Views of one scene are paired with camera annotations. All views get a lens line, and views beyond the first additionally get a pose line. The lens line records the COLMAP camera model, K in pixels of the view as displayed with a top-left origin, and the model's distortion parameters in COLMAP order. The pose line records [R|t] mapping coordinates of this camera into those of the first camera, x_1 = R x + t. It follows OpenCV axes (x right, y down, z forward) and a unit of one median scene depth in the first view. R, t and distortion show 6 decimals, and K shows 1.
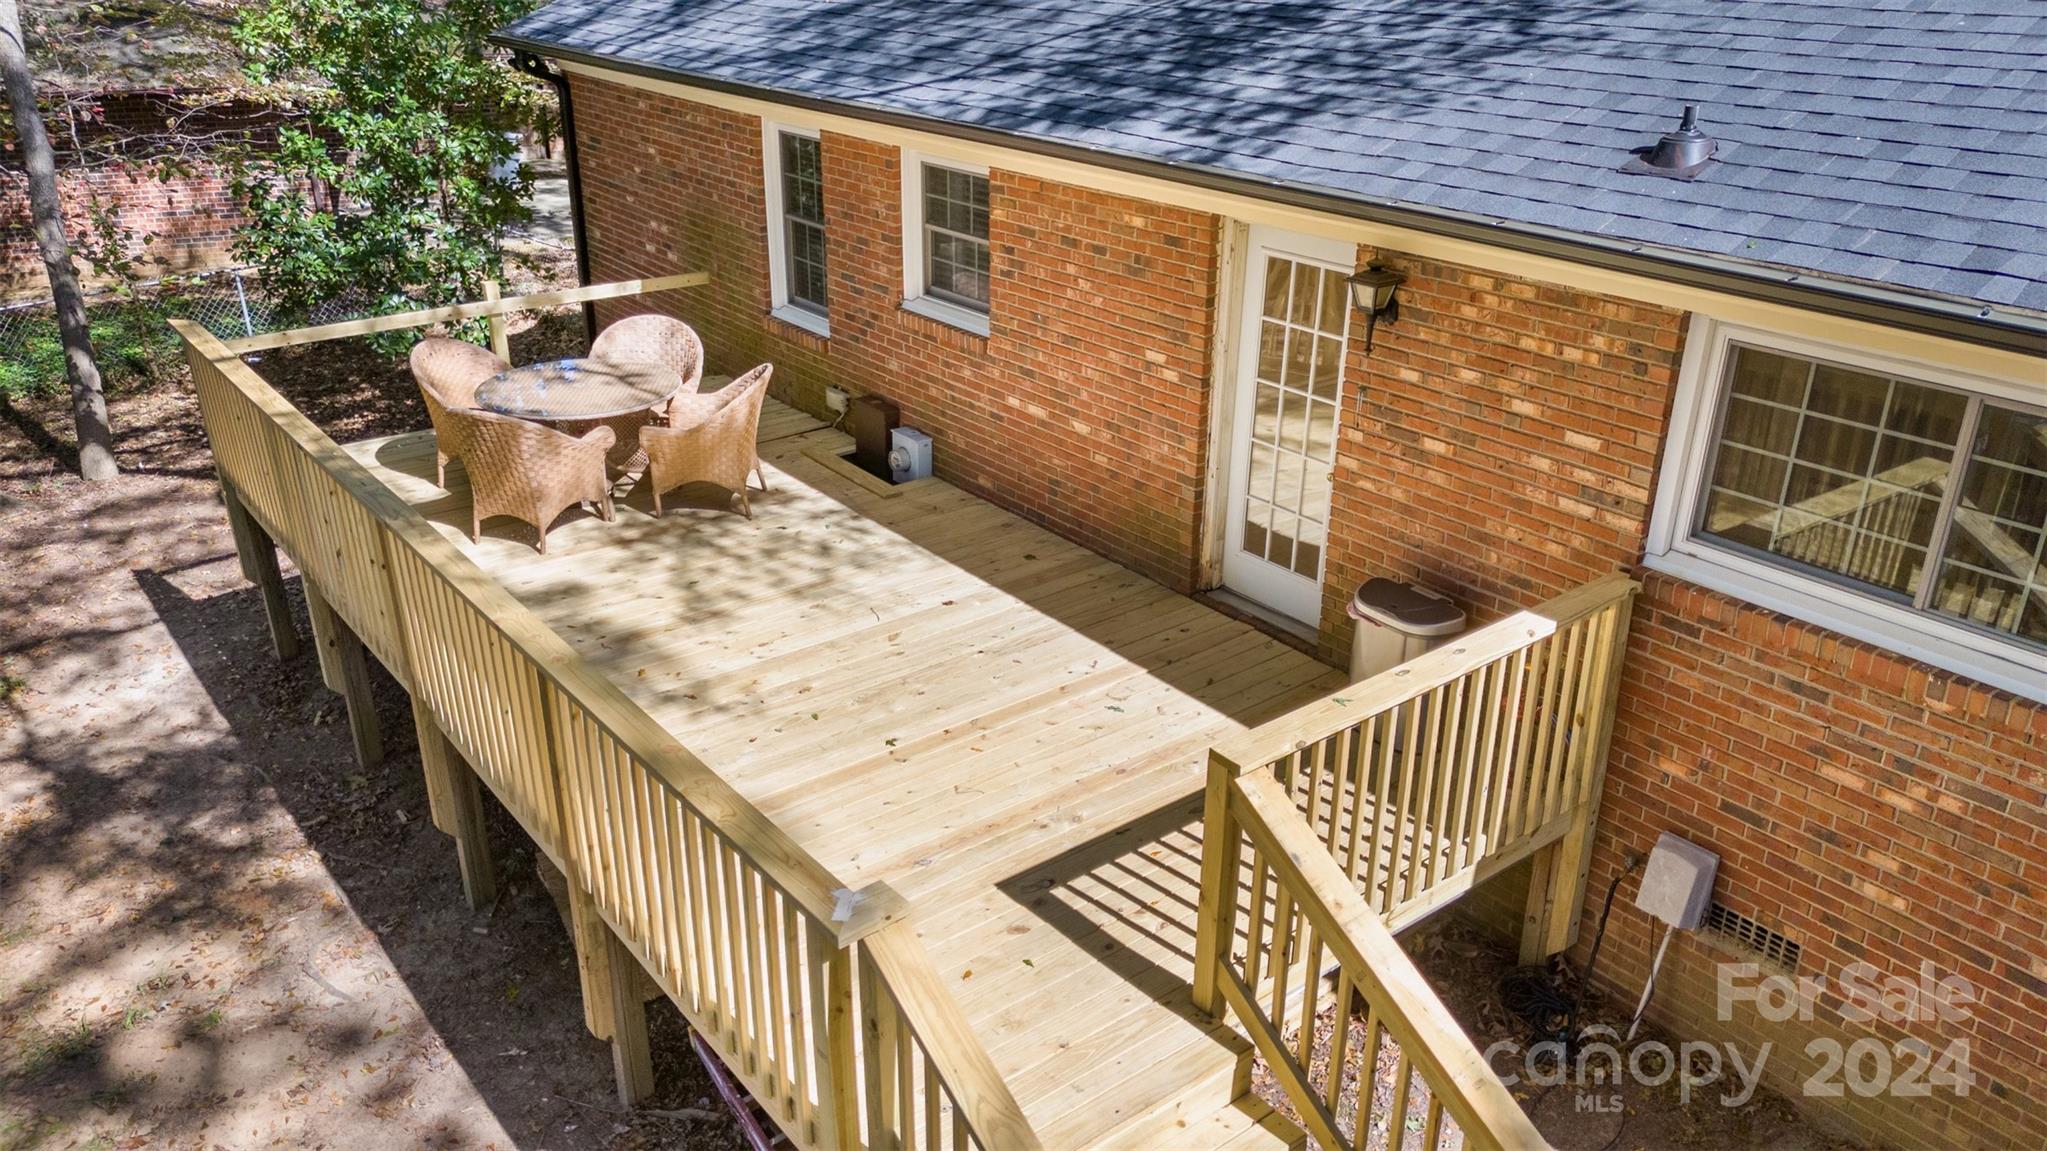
lens RADIAL K [[1513.2, 0, 1023.5], [0, 1513.2, 575.5], [0, 0, 1]] dist [0.004045, 0.000687]
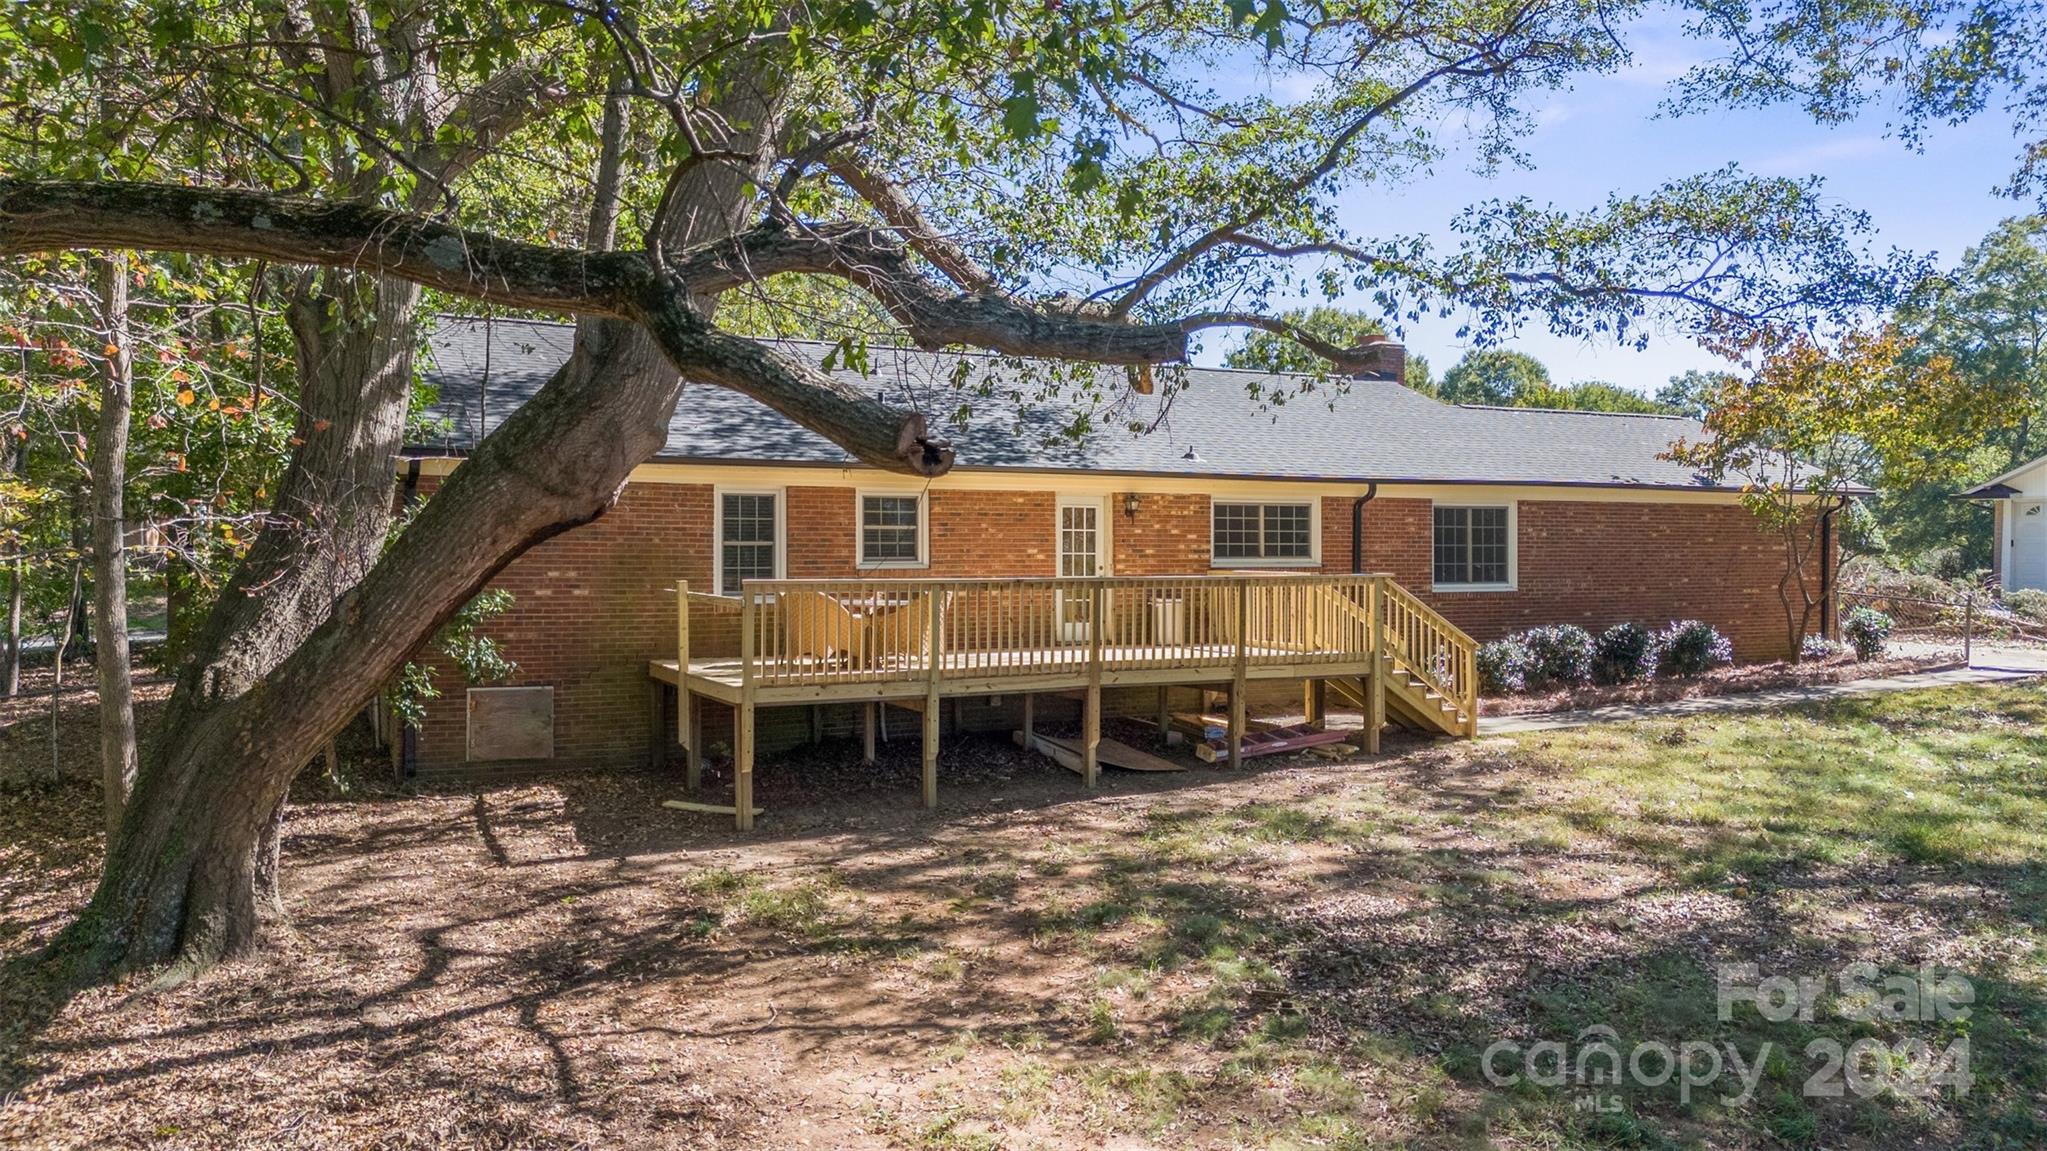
lens RADIAL K [[1513.2, 0, 1023.5], [0, 1513.2, 575.5], [0, 0, 1]] dist [0.004045, 0.000687]
pose [[0.166528, -0.011323, 0.985972, -2.498040], [0.396293, 0.916390, -0.056409, 0.029672], [-0.902896, 0.400127, 0.157091, 0.660656]]
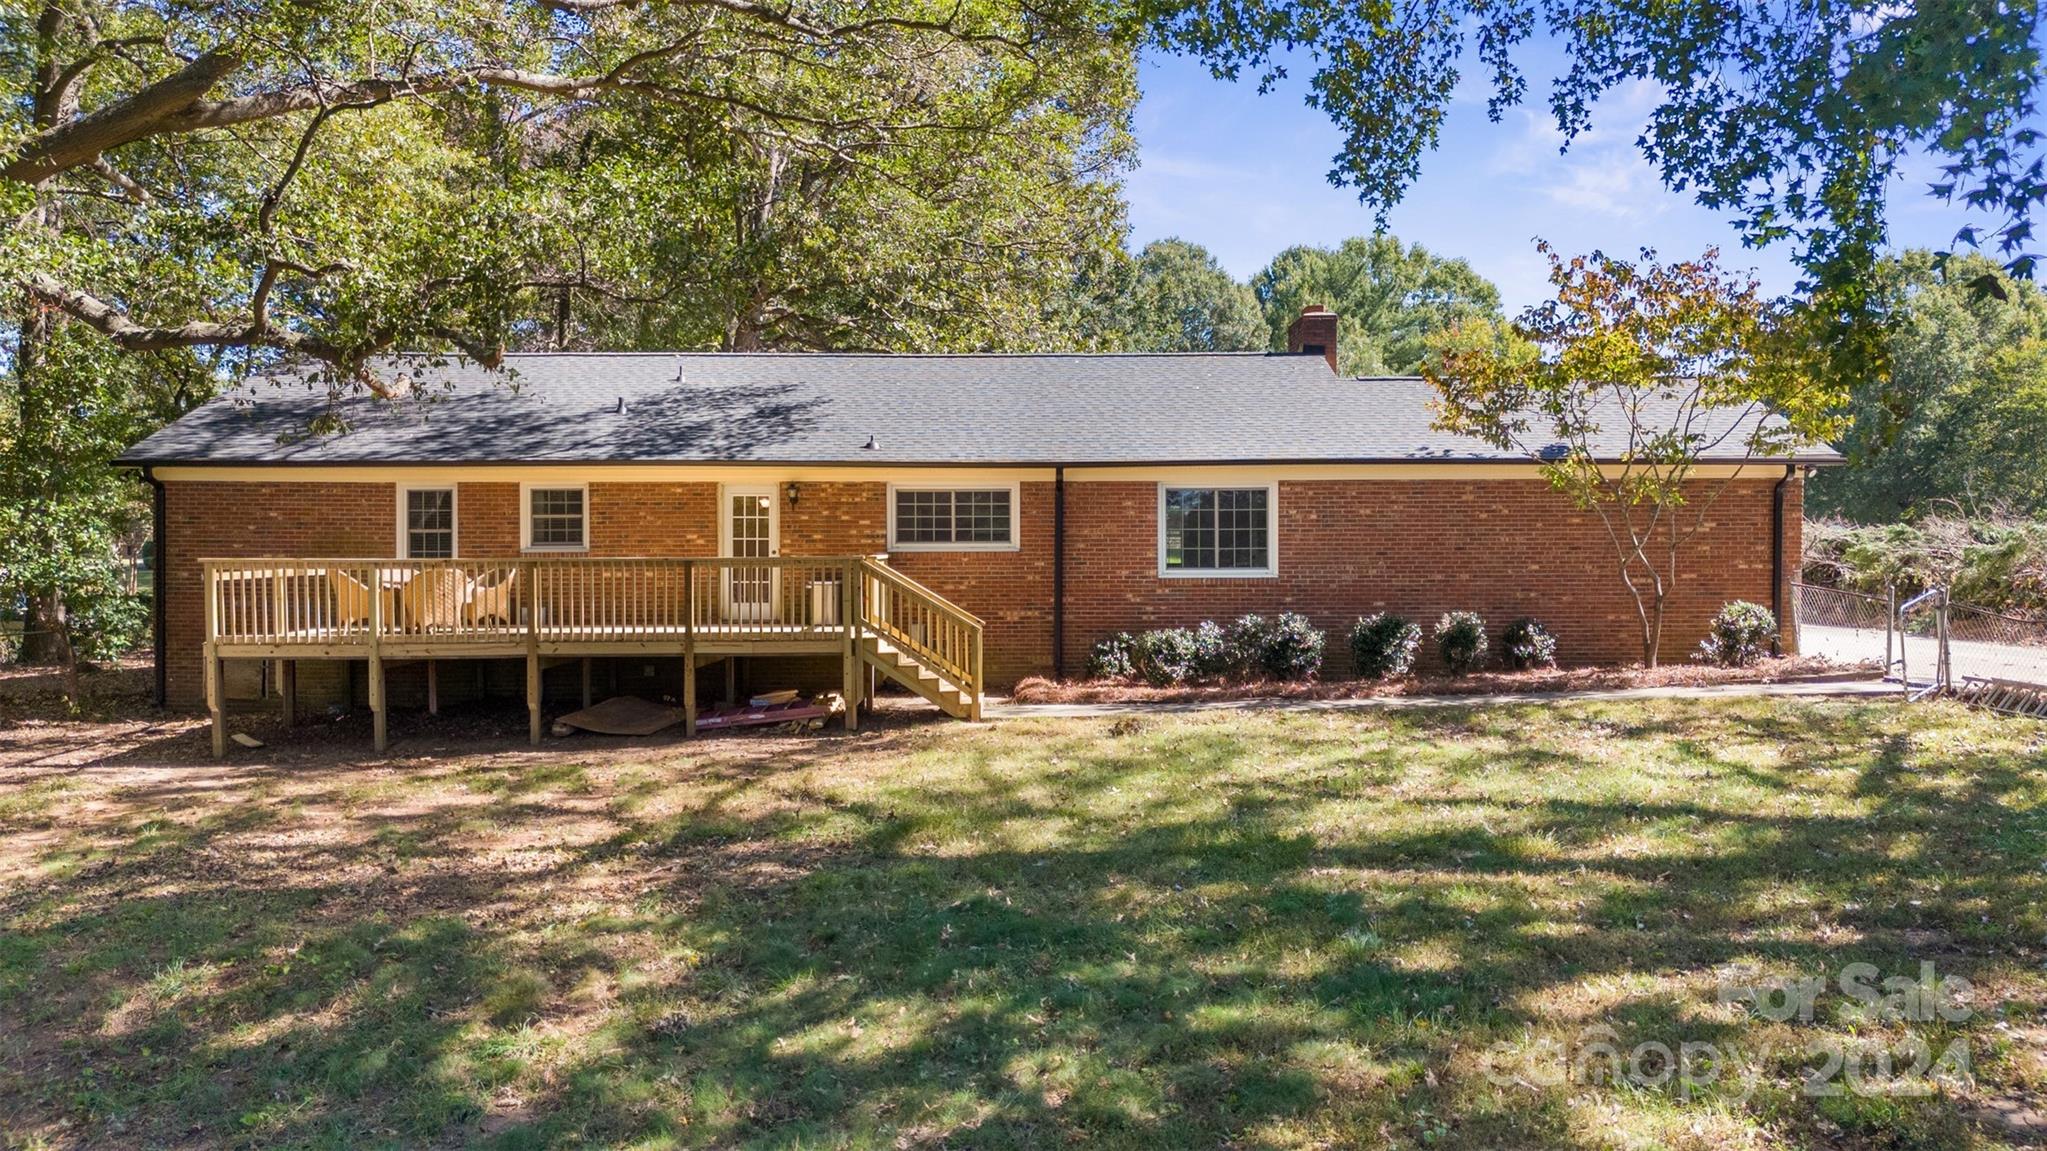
lens RADIAL K [[1431.5, 0, 1023.5], [0, 1431.5, 575.5], [0, 0, 1]] dist [-0.005977, -0.002656]
pose [[0.574845, -0.015295, 0.818119, -1.793639], [0.329000, 0.919768, -0.213974, 0.715867], [-0.749208, 0.392163, 0.533756, -0.873749]]
